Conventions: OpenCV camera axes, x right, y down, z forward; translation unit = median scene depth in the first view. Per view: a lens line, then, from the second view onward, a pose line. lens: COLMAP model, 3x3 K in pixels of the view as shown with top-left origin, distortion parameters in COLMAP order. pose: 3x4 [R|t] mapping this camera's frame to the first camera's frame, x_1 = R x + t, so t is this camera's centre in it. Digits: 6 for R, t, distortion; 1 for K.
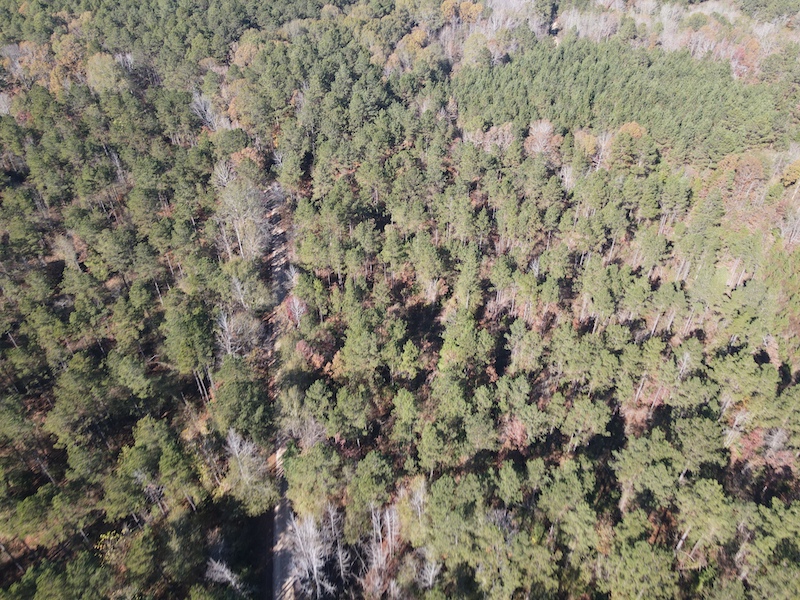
lens RADIAL K [[581.3, 0, 400.9], [0, 581.3, 301.5], [0, 0, 1]] dist [0.019163, -0.001935]
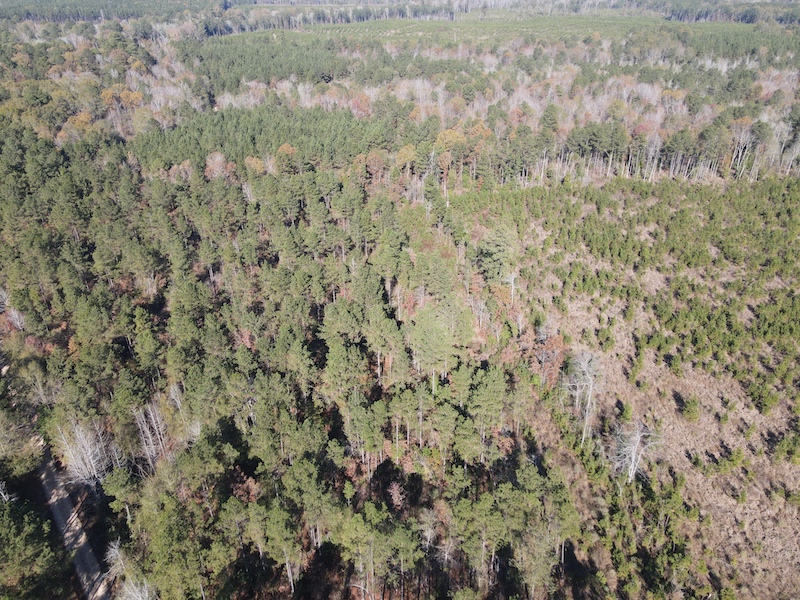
lens RADIAL K [[581.3, 0, 399.2], [0, 581.3, 301.3], [0, 0, 1]] dist [0.019163, -0.001935]
pose [[0.867474, -0.243406, 0.433869, -0.027837], [0.314205, 0.944232, -0.098492, 0.270228], [-0.385700, 0.221763, 0.895576, -0.195856]]
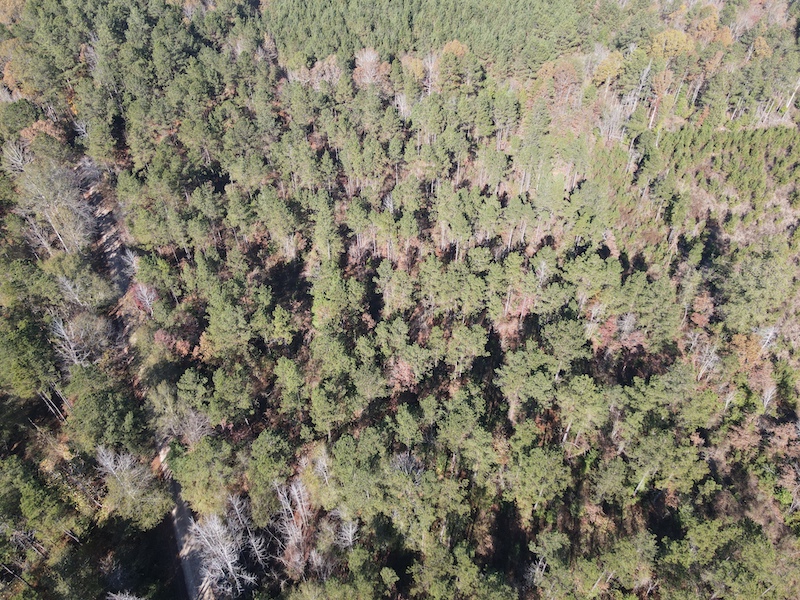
lens RADIAL K [[581.3, 0, 400.8], [0, 581.3, 300.8], [0, 0, 1]] dist [0.019163, -0.001935]
pose [[0.953647, -0.209874, 0.215662, 0.002282], [0.186905, 0.974759, 0.122115, -0.015274], [-0.235848, -0.076146, 0.968802, 0.026657]]
